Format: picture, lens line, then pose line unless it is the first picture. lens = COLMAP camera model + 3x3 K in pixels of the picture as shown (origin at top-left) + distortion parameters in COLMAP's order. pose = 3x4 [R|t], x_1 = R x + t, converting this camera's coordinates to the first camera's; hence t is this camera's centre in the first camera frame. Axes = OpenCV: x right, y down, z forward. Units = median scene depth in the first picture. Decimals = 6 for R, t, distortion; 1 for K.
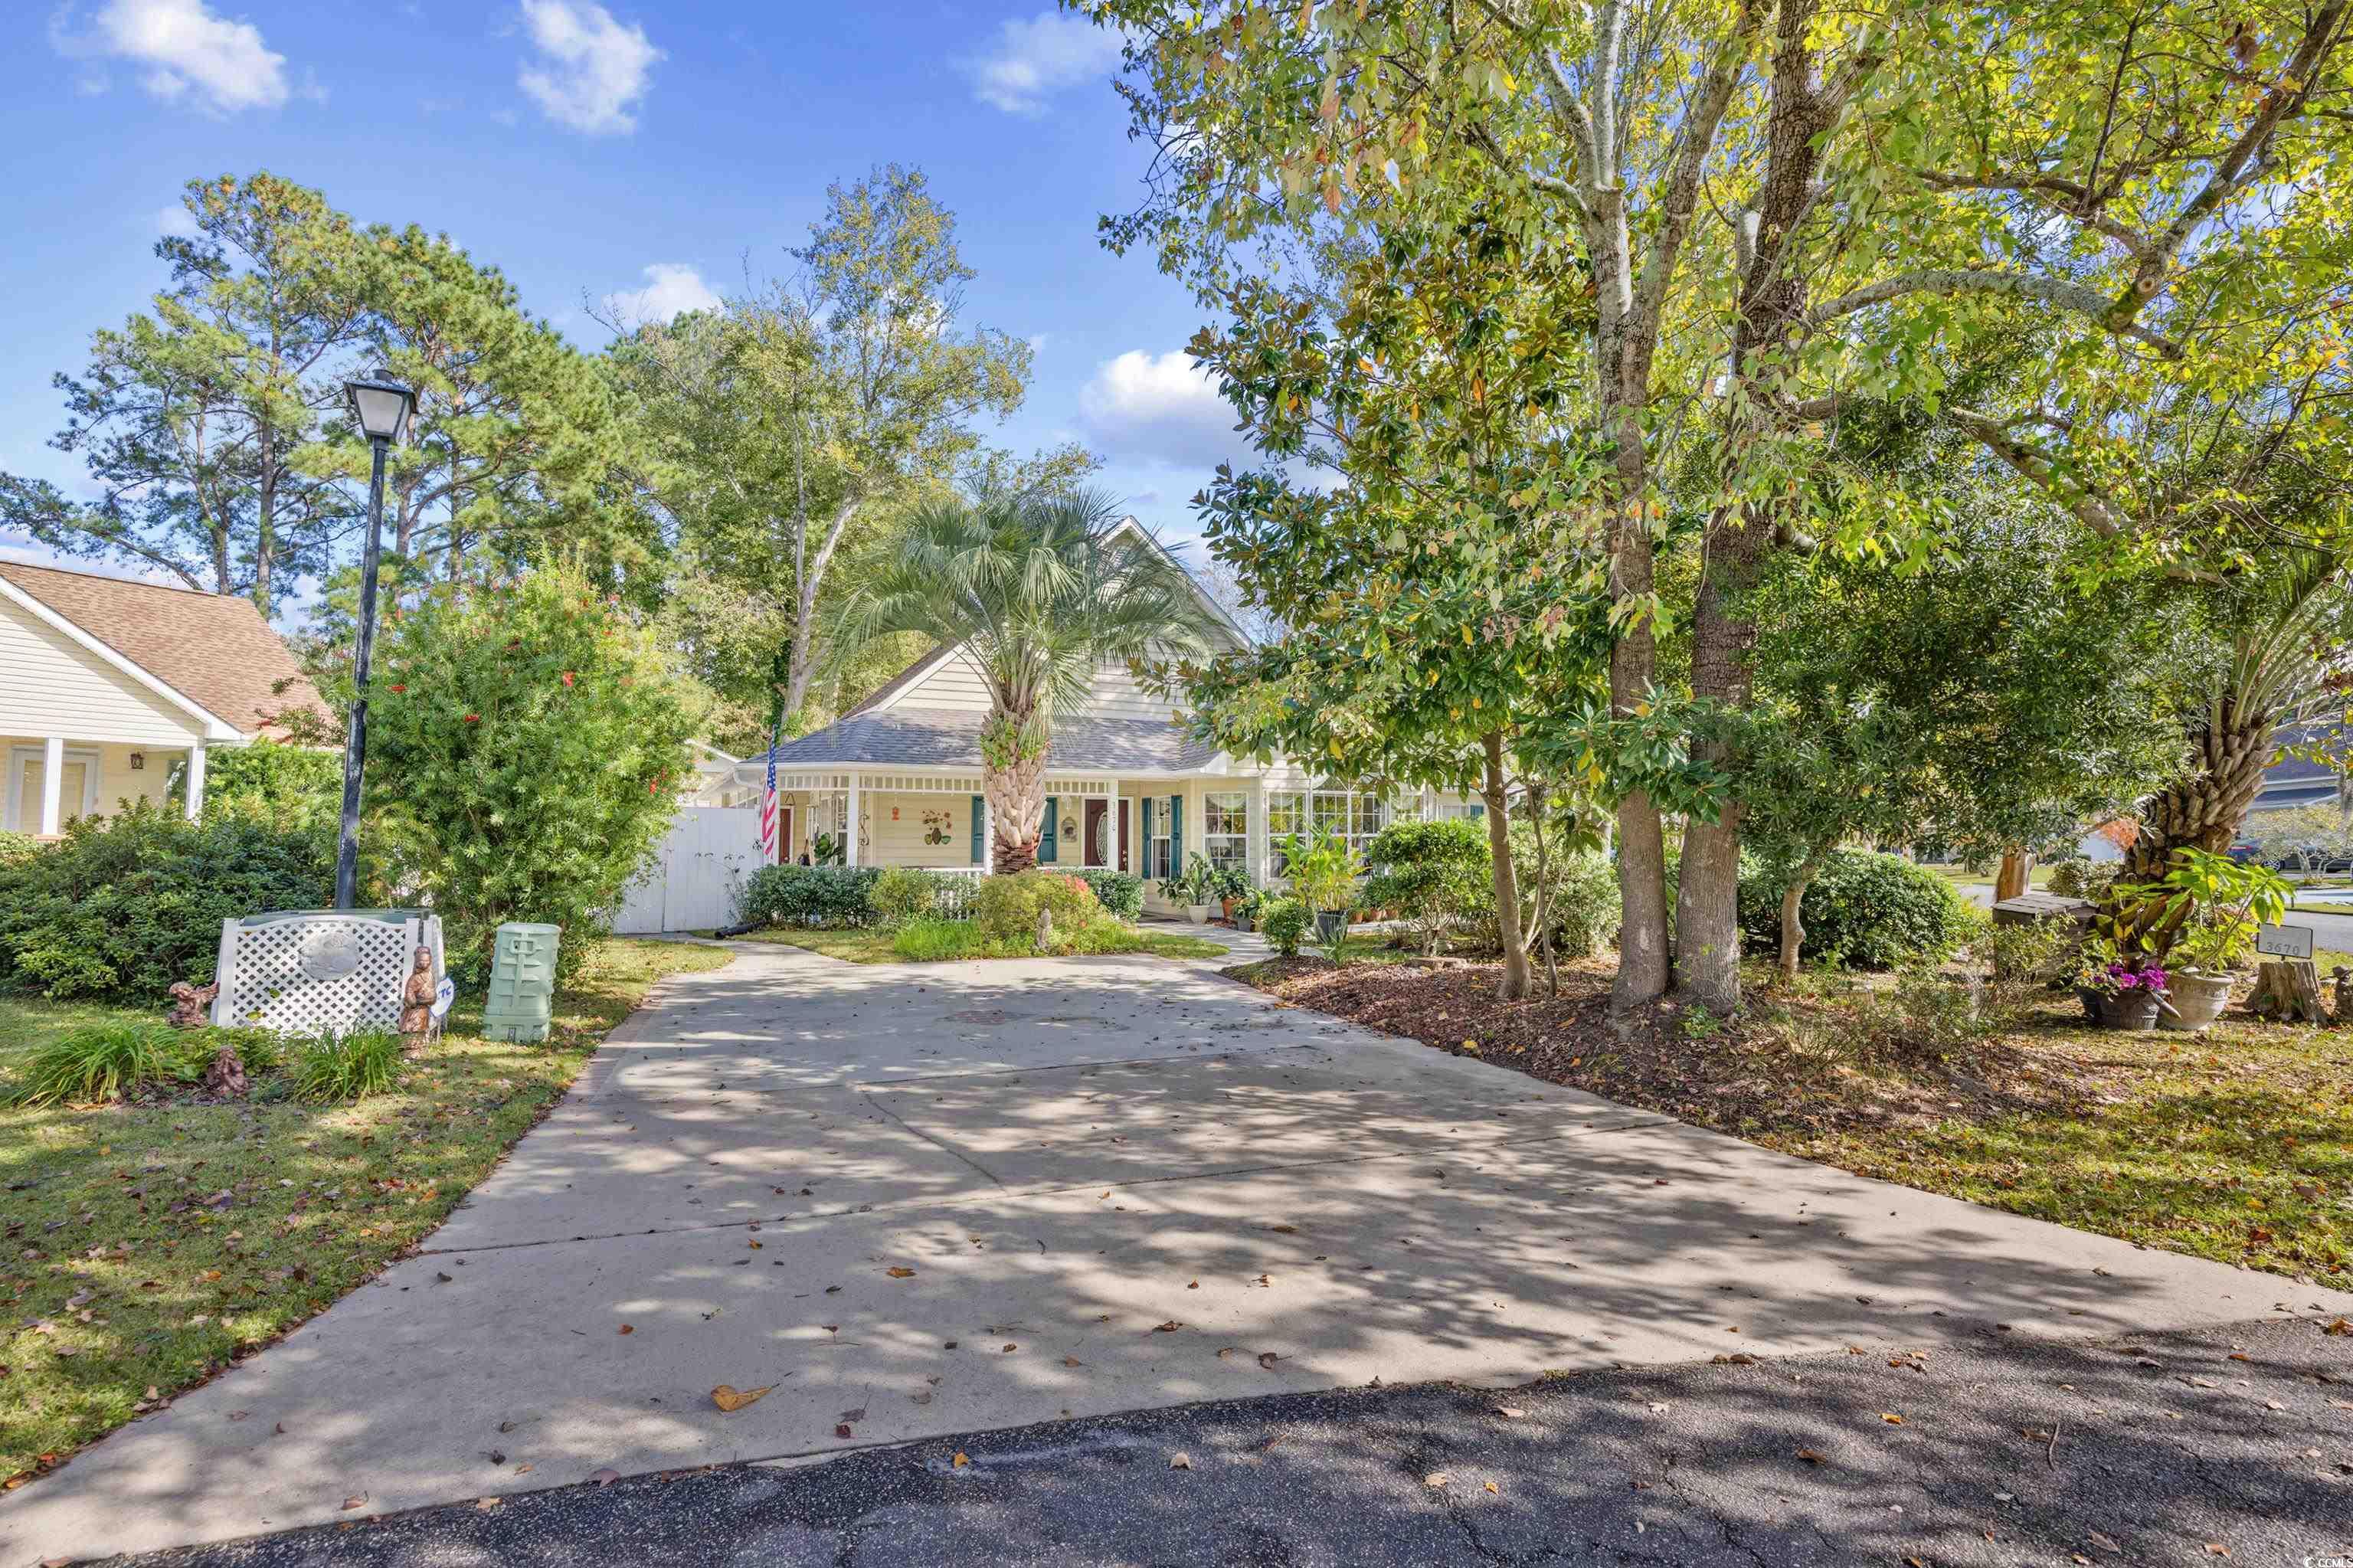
lens RADIAL K [[1143.2, 0, 1181.0], [0, 1143.2, 821.6], [0, 0, 1]] dist [-0.000404, -0.000126]
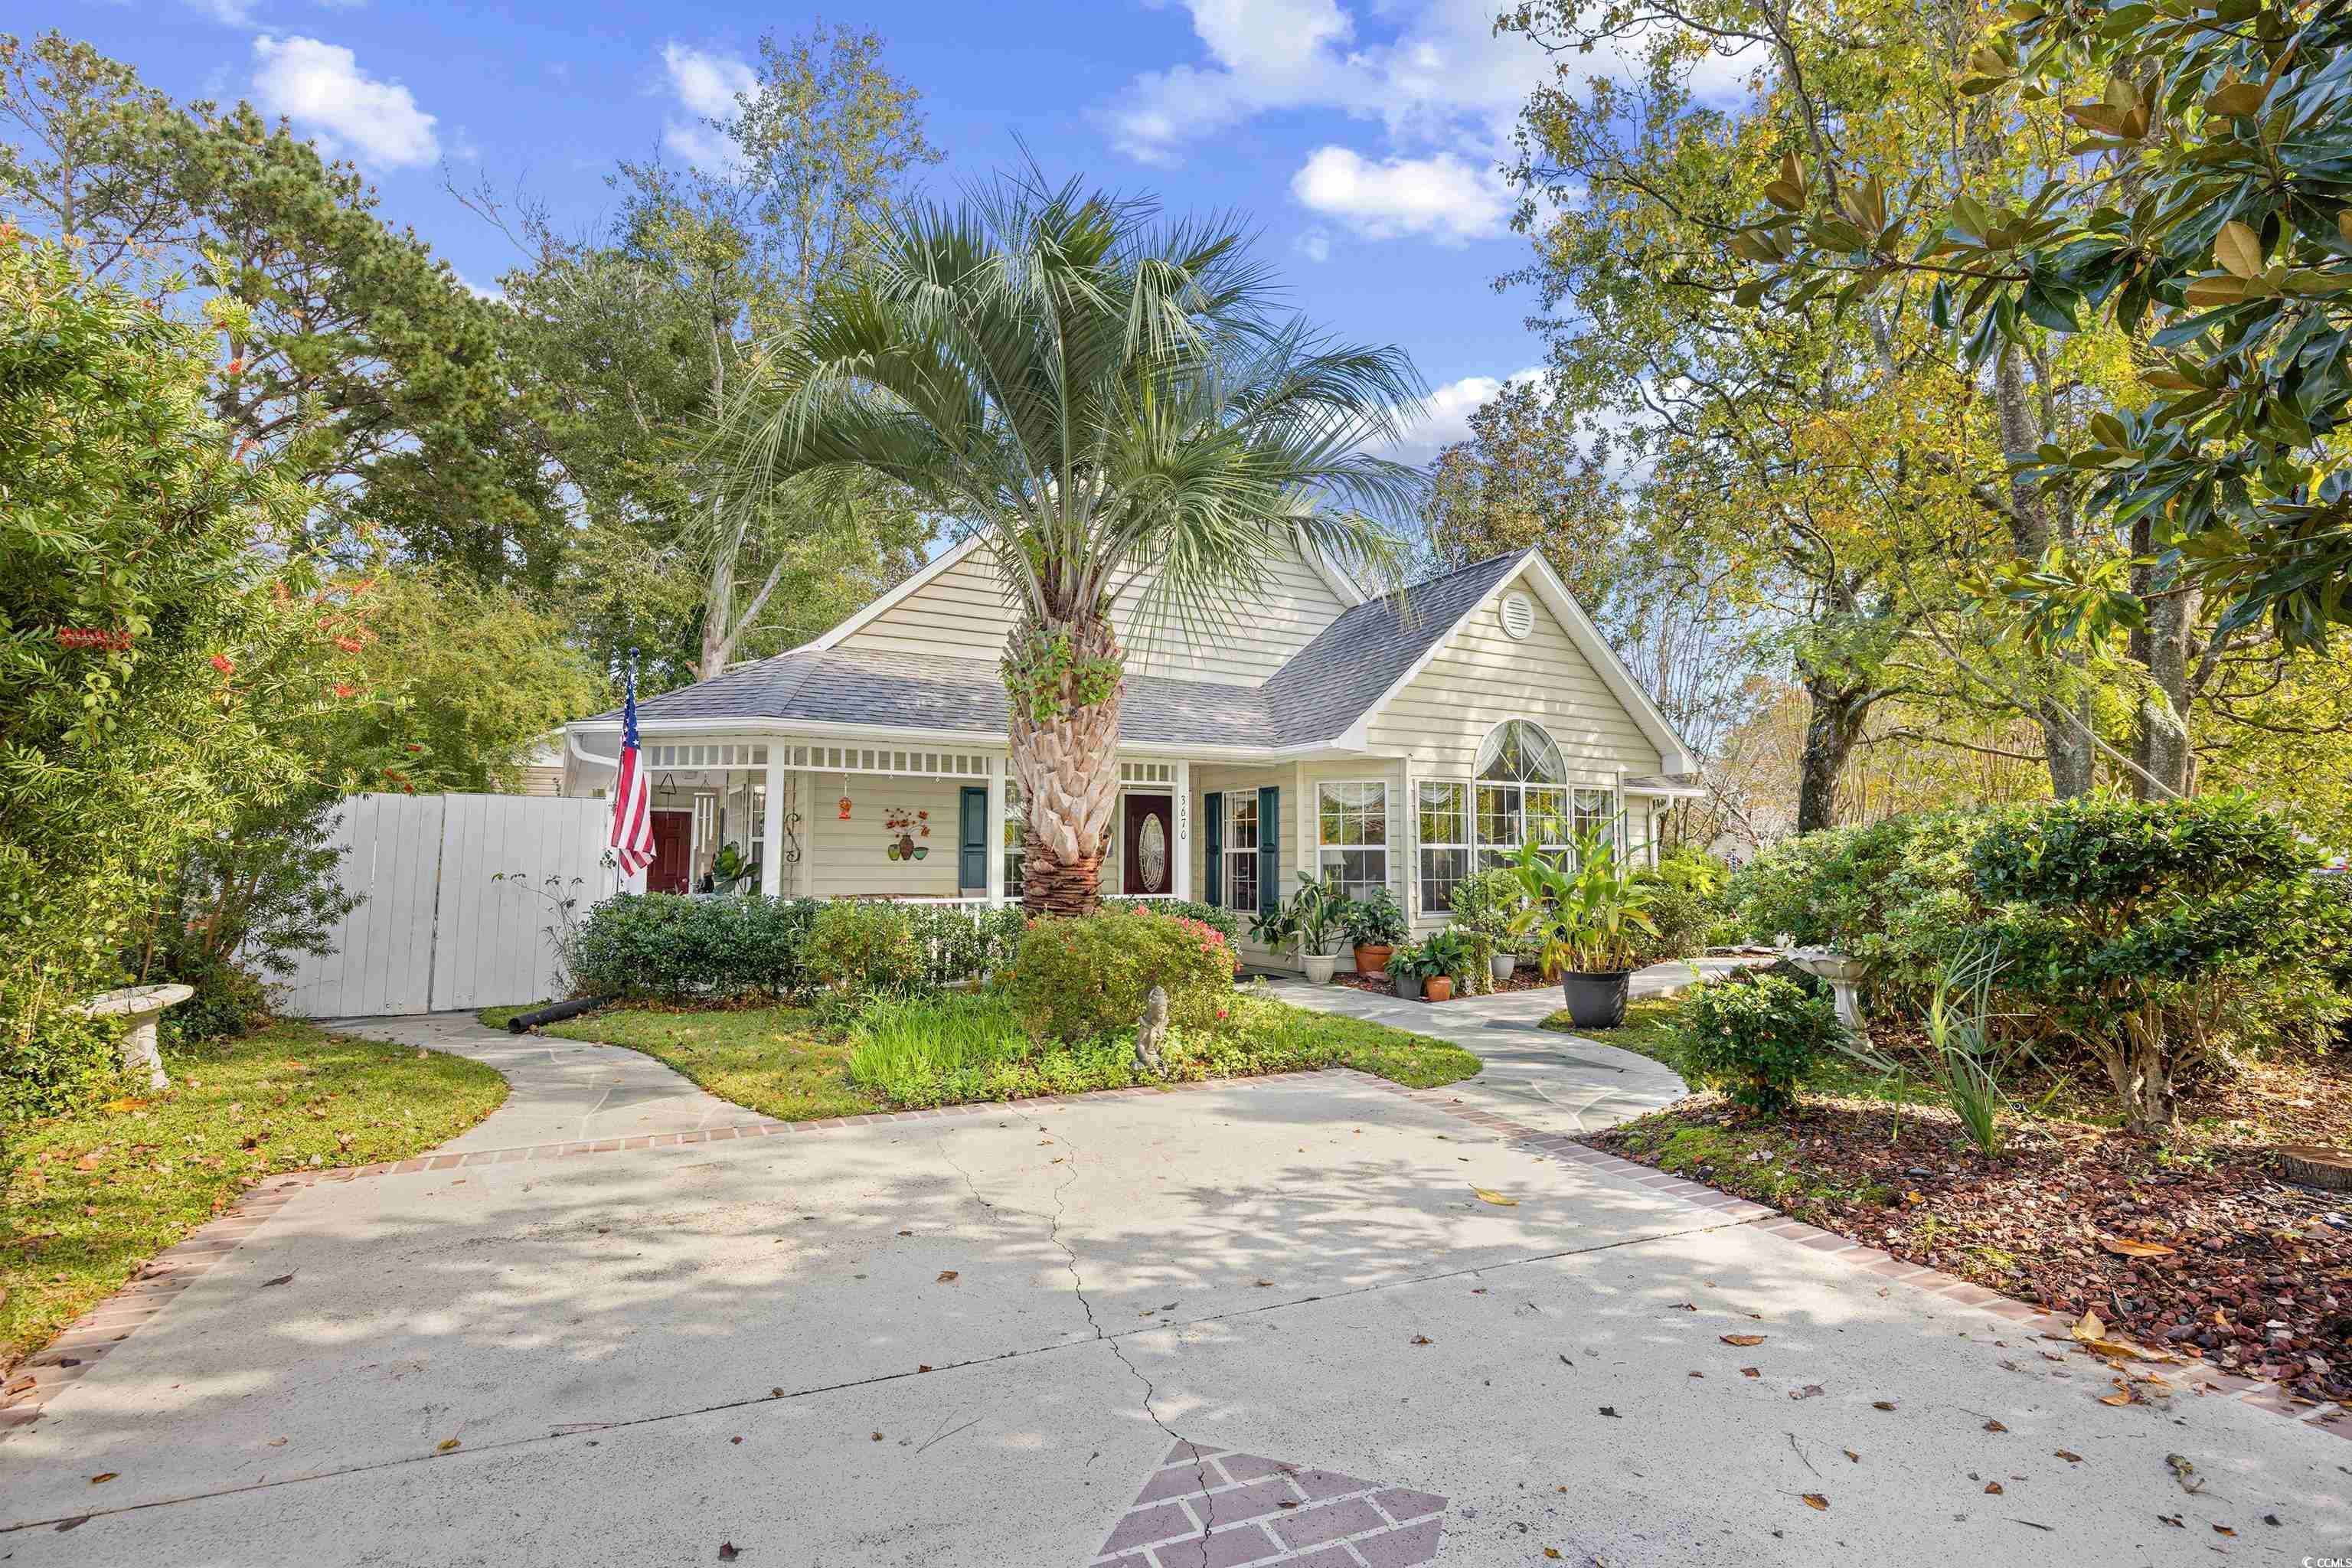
lens RADIAL K [[1104.2, 0, 1177.3], [0, 1104.2, 801.7], [0, 0, 1]] dist [-0.003866, -0.000863]
pose [[0.998156, 0.003480, 0.060603, -0.102261], [-0.001289, 0.999345, -0.036159, 0.009512], [-0.060689, 0.036014, 0.997507, 0.379527]]
